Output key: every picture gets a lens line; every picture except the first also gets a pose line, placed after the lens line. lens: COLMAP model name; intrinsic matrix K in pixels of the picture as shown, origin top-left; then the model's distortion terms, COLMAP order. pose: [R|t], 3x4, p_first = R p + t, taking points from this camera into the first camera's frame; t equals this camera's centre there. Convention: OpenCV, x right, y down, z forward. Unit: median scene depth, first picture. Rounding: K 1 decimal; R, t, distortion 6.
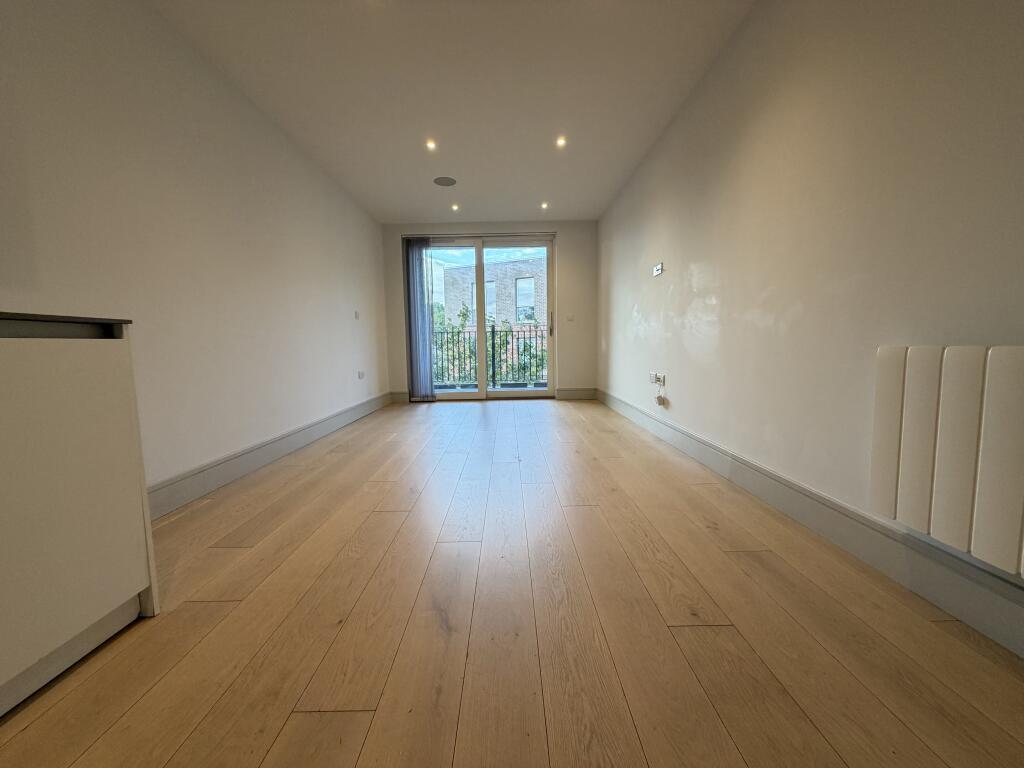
lens RADIAL K [[408.5, 0, 508.2], [0, 408.5, 383.1], [0, 0, 1]] dist [-0.000305, -0.000253]
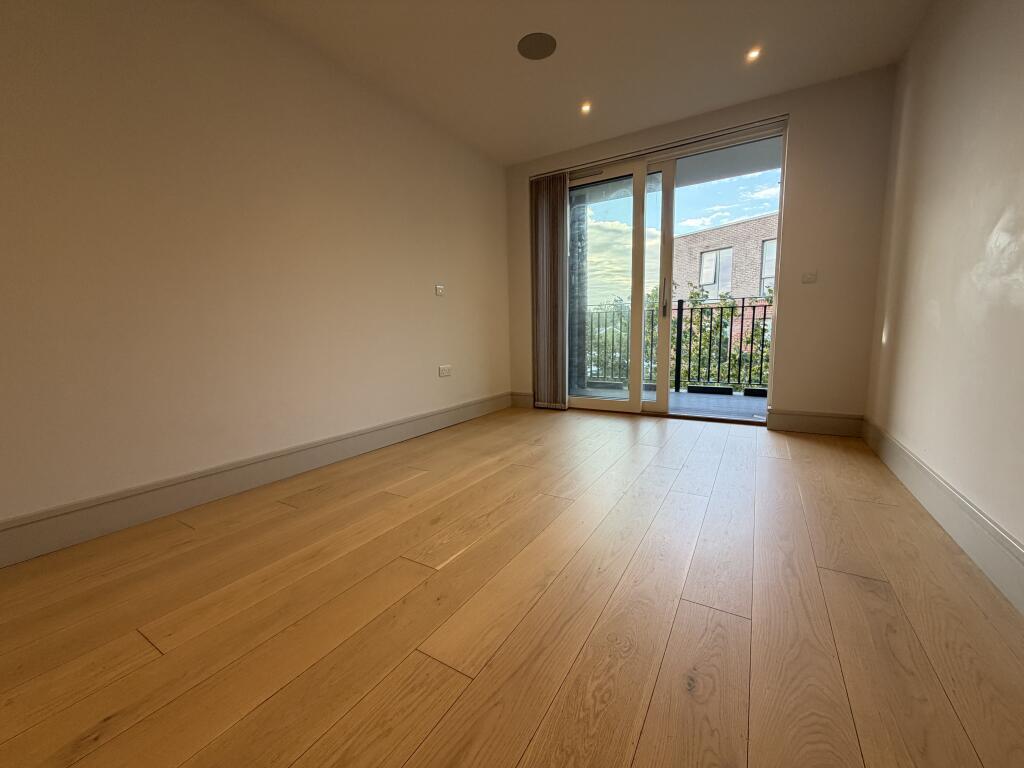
lens RADIAL K [[408.5, 0, 508.2], [0, 408.5, 383.1], [0, 0, 1]] dist [-0.000305, -0.000253]
pose [[0.852344, 0.066536, -0.518733, 0.101936], [-0.044032, 0.997482, 0.055593, -0.036729], [0.521125, -0.024543, 0.853127, 0.342885]]
